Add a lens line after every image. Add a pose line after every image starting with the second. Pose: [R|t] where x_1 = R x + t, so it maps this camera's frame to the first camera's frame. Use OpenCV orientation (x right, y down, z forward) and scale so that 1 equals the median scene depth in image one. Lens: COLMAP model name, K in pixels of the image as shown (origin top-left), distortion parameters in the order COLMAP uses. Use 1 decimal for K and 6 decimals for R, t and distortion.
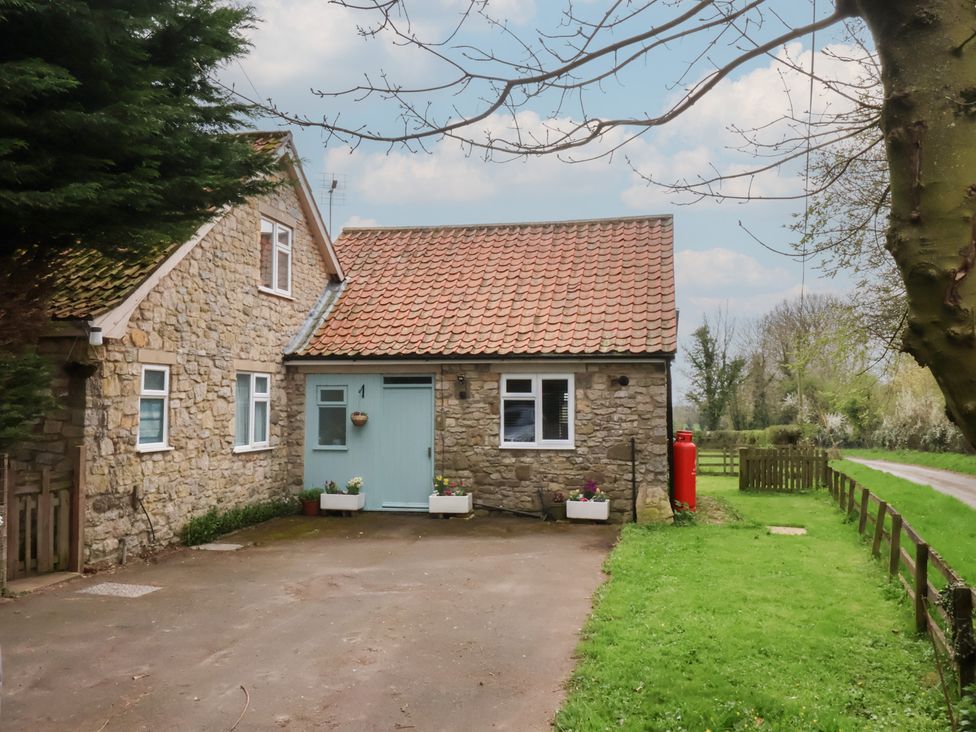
lens RADIAL K [[855.2, 0, 488.0], [0, 855.2, 367.5], [0, 0, 1]] dist [0.004545, -0.001553]
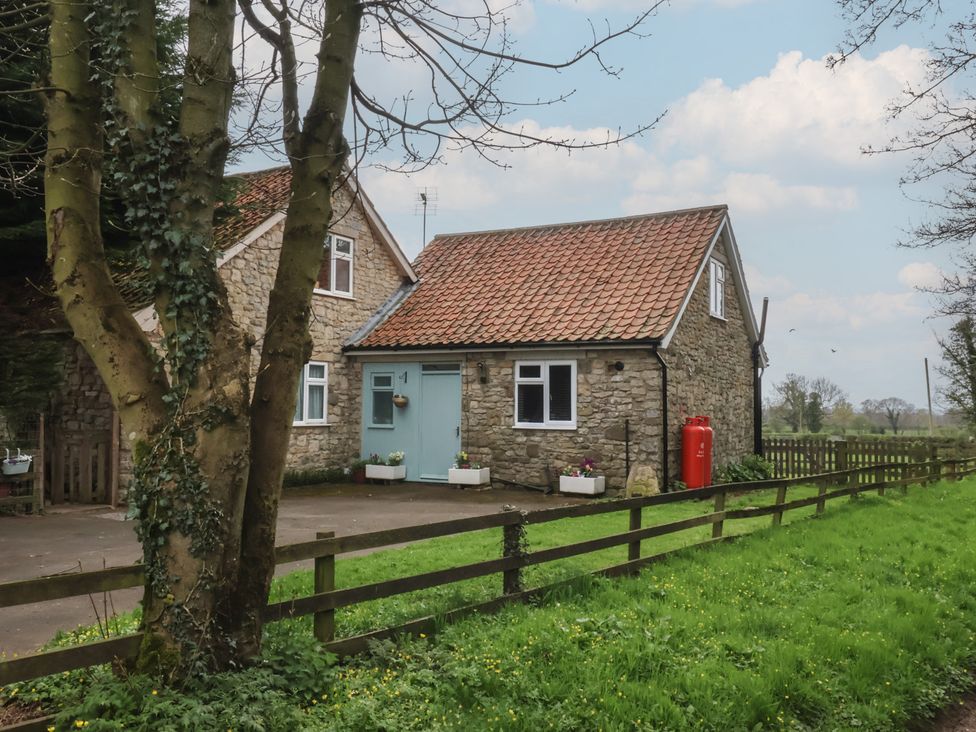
lens RADIAL K [[855.2, 0, 487.9], [0, 855.2, 365.3], [0, 0, 1]] dist [0.004545, -0.001553]
pose [[0.952683, -0.006735, -0.303892, 0.318773], [0.005185, 0.999969, -0.005905, 0.019718], [0.303923, 0.004050, 0.952688, -0.064279]]
